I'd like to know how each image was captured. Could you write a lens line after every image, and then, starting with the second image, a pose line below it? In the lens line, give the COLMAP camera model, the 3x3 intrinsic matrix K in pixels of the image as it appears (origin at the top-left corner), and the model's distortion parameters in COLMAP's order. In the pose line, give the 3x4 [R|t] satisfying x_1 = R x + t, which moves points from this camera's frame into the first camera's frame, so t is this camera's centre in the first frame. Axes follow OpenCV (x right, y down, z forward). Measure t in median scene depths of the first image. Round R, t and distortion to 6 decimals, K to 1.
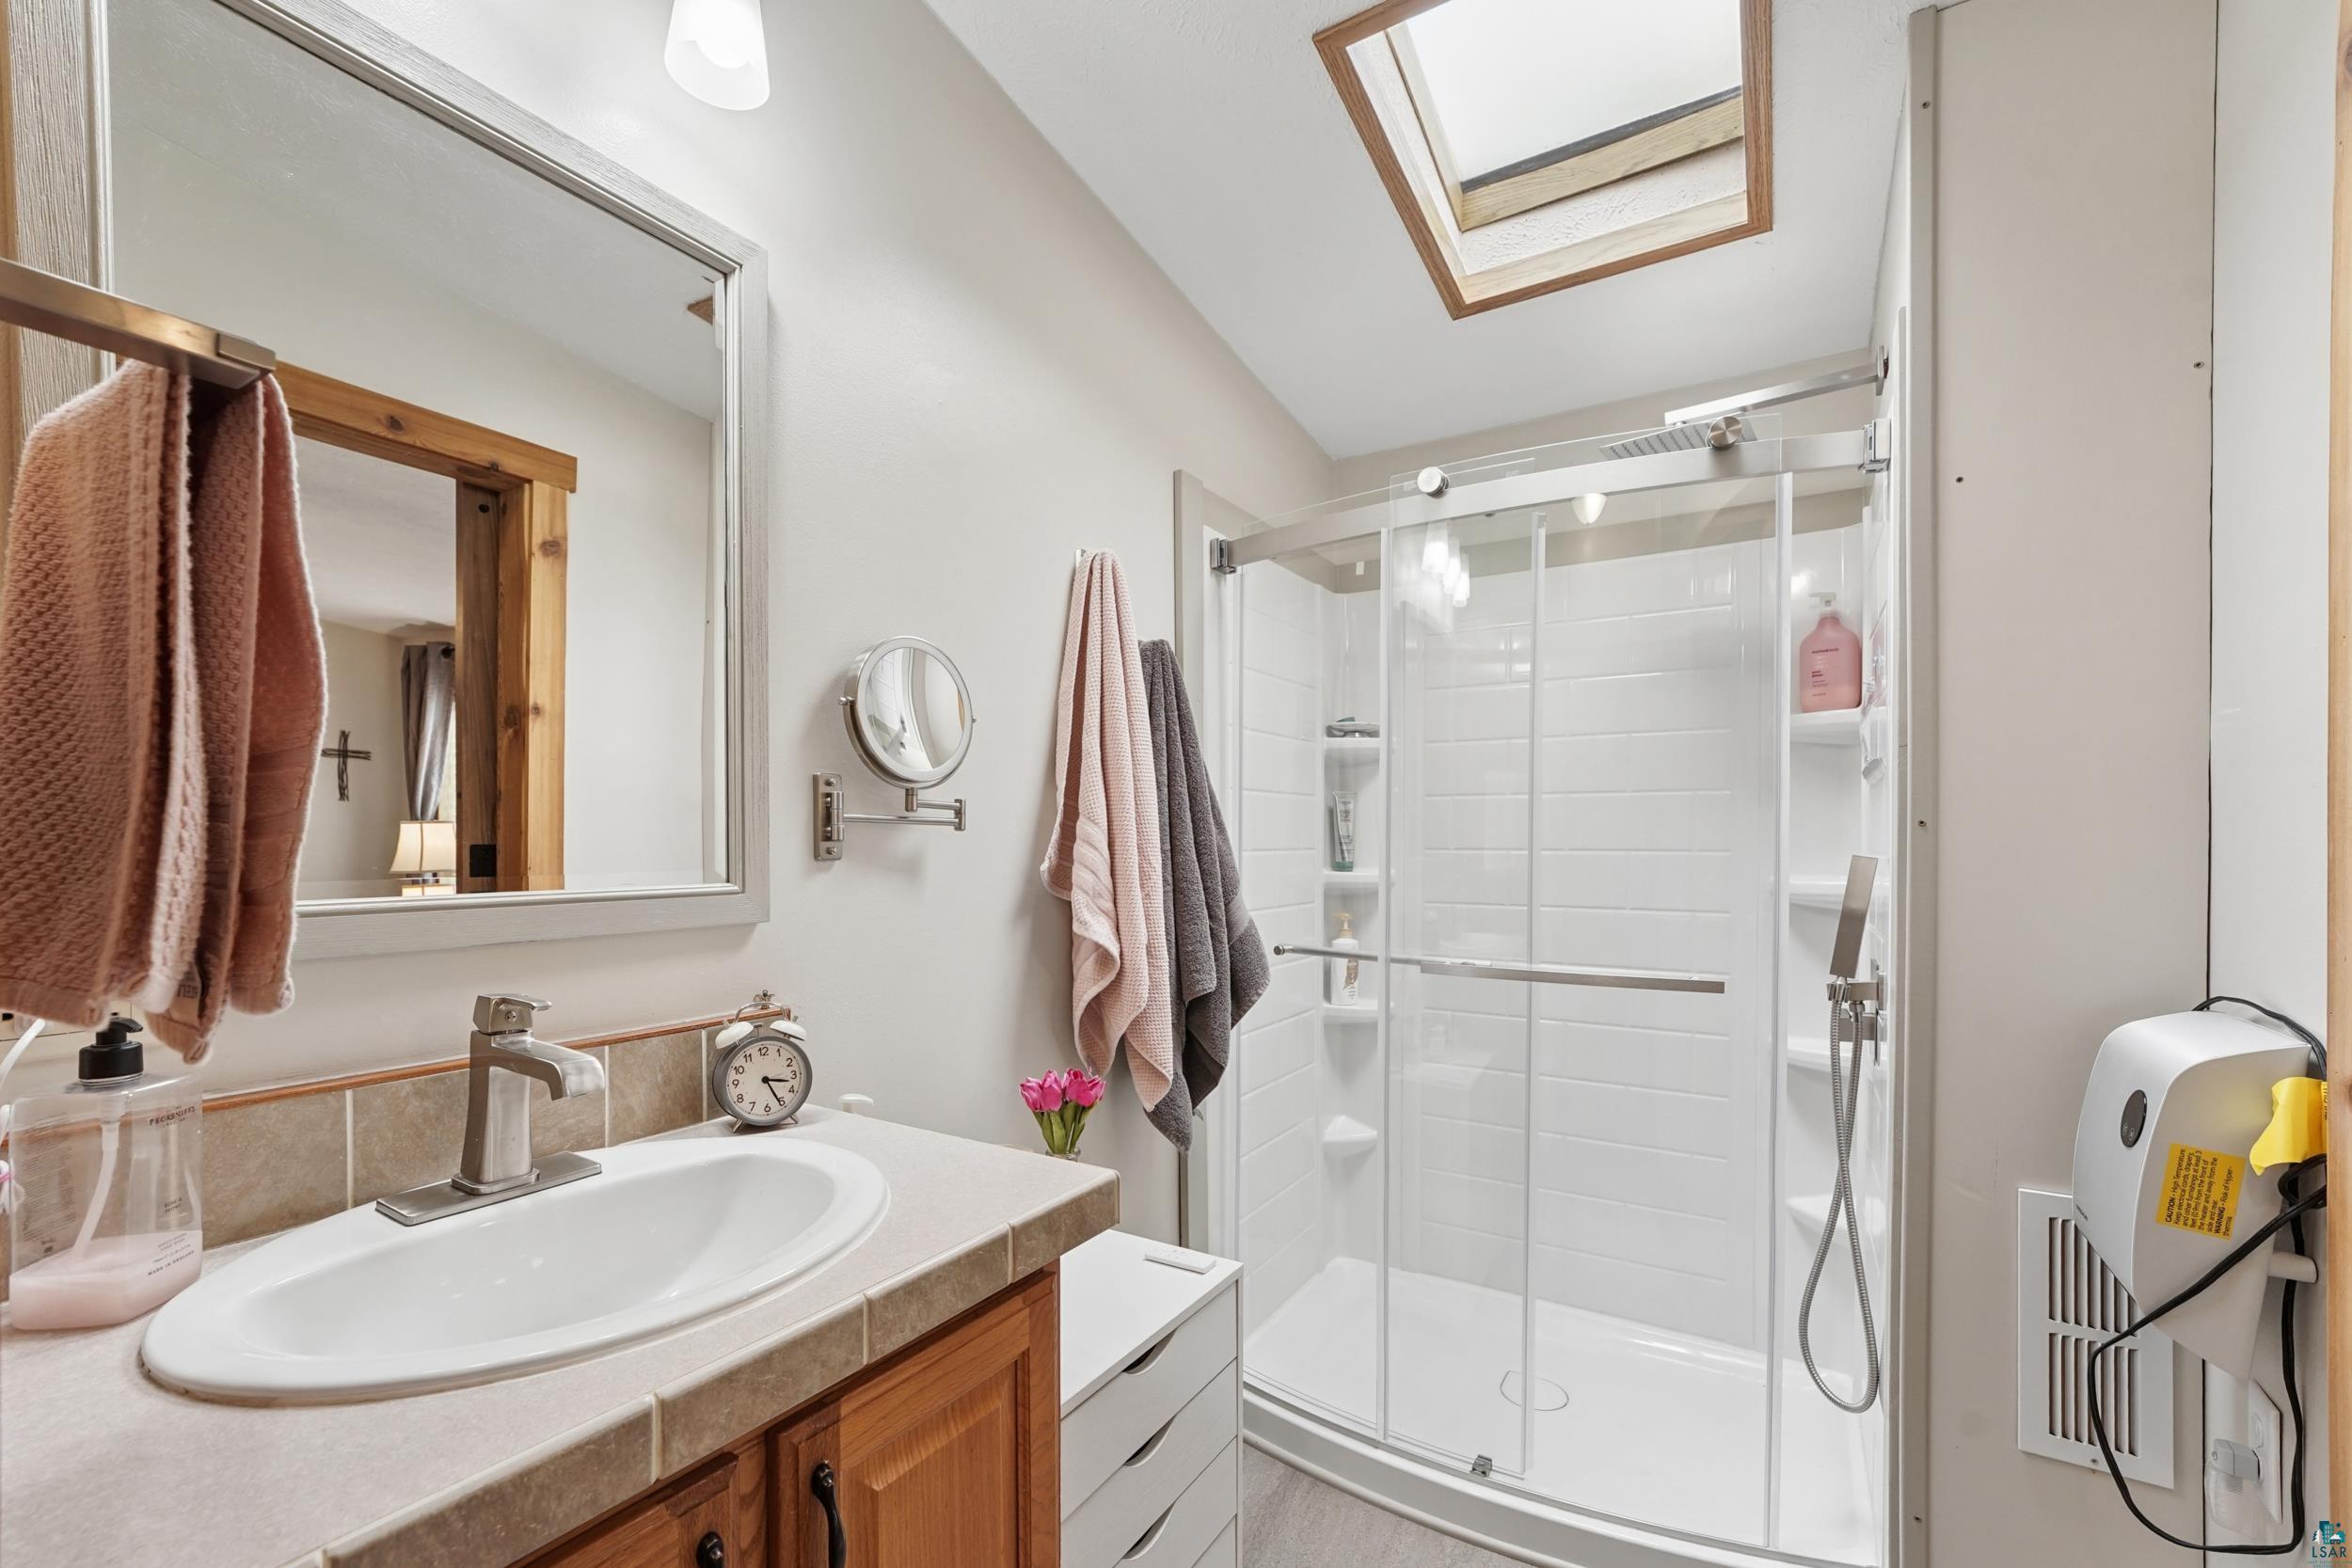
lens RADIAL K [[992.4, 0, 1174.1], [0, 992.4, 850.4], [0, 0, 1]] dist [0.000442, 0.000025]
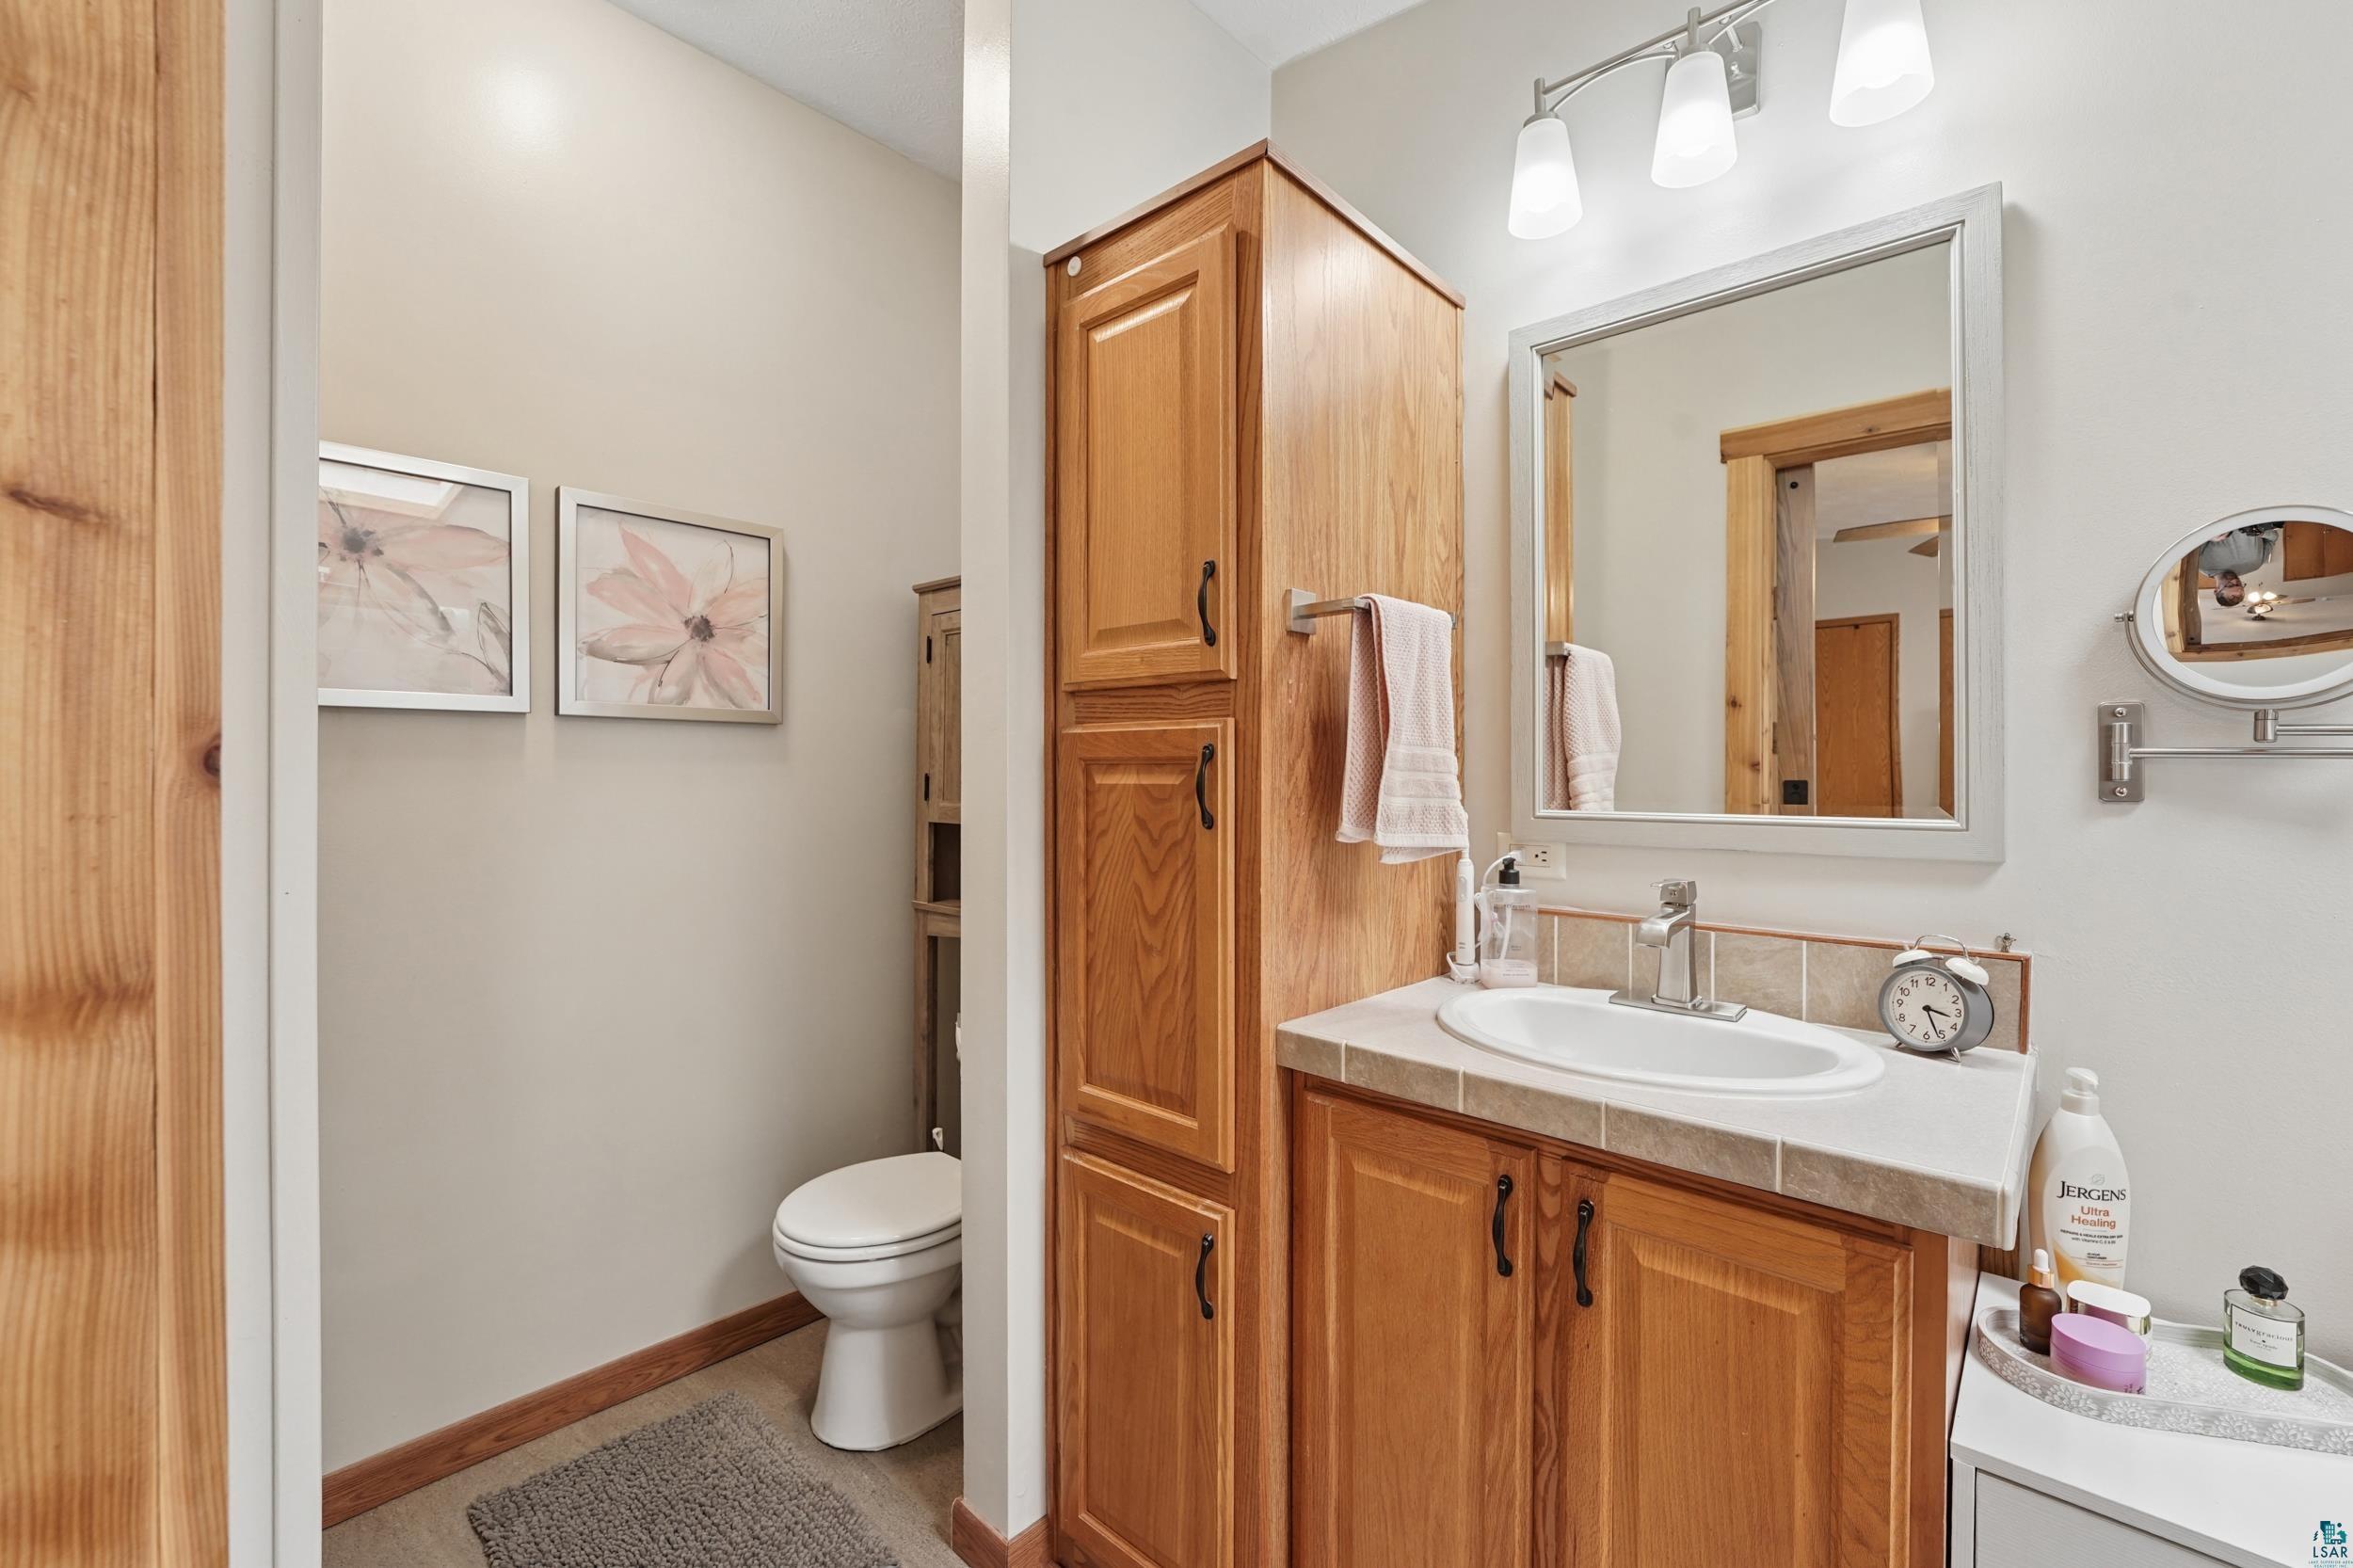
lens RADIAL K [[974.2, 0, 1176.5], [0, 974.2, 784.0], [0, 0, 1]] dist [-0.027363, -0.000017]
pose [[-0.180137, 0.007370, -0.983614, 0.749651], [-0.015768, 0.999822, 0.010379, -0.002071], [0.983515, 0.017379, -0.179989, 0.421972]]
